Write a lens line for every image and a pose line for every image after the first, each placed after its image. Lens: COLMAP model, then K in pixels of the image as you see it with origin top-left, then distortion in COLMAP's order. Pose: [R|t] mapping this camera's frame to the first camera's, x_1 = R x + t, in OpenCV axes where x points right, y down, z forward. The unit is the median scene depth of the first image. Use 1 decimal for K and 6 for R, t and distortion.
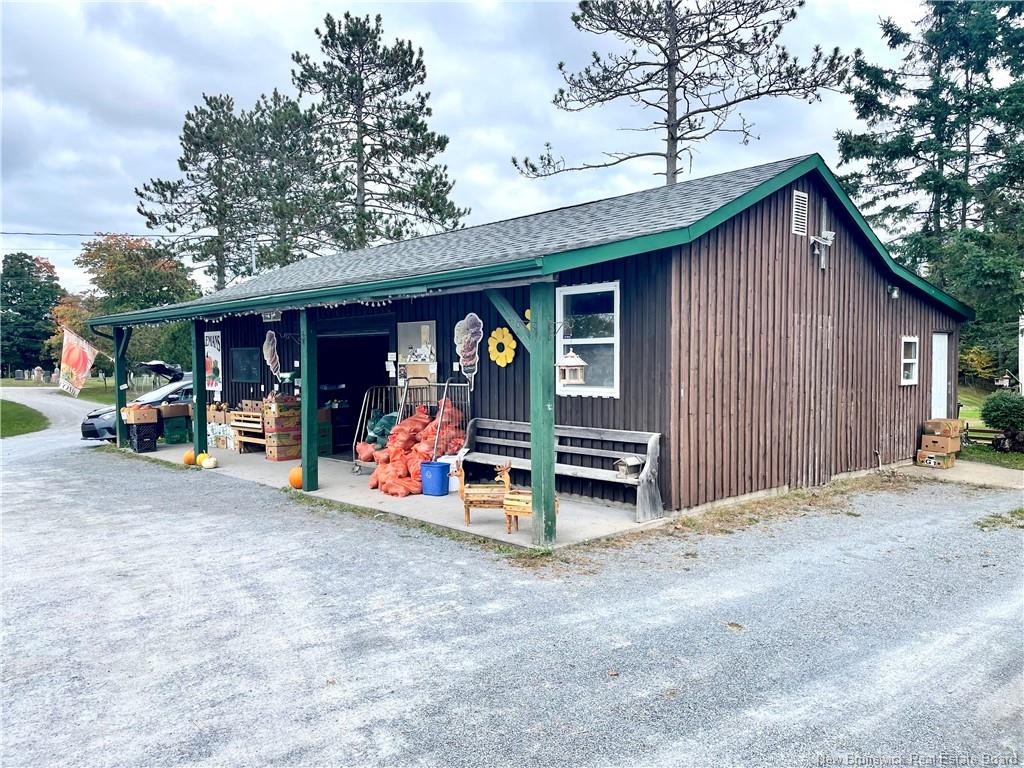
lens RADIAL K [[773.0, 0, 512.3], [0, 773.0, 388.5], [0, 0, 1]] dist [0.088211, -0.127146]
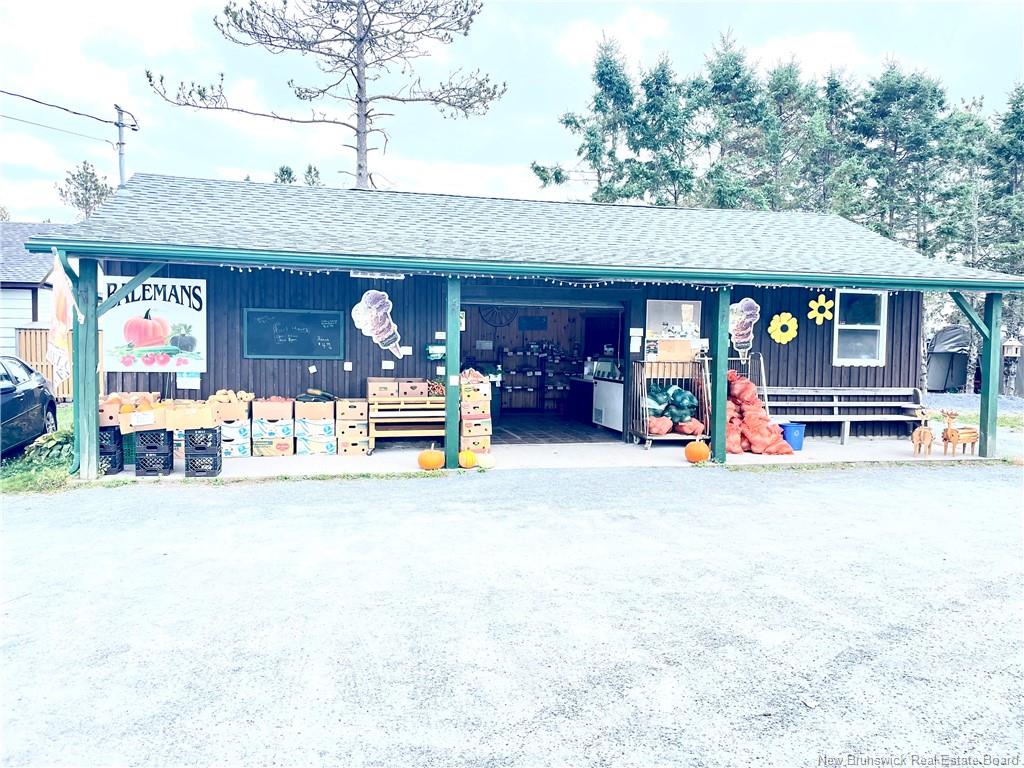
lens RADIAL K [[773.0, 0, 512.3], [0, 773.0, 388.5], [0, 0, 1]] dist [0.088211, -0.127146]
pose [[0.488331, -0.063021, 0.870380, -1.278995], [0.004812, 0.997568, 0.069531, -0.043460], [-0.872645, -0.029766, 0.487446, 0.714470]]
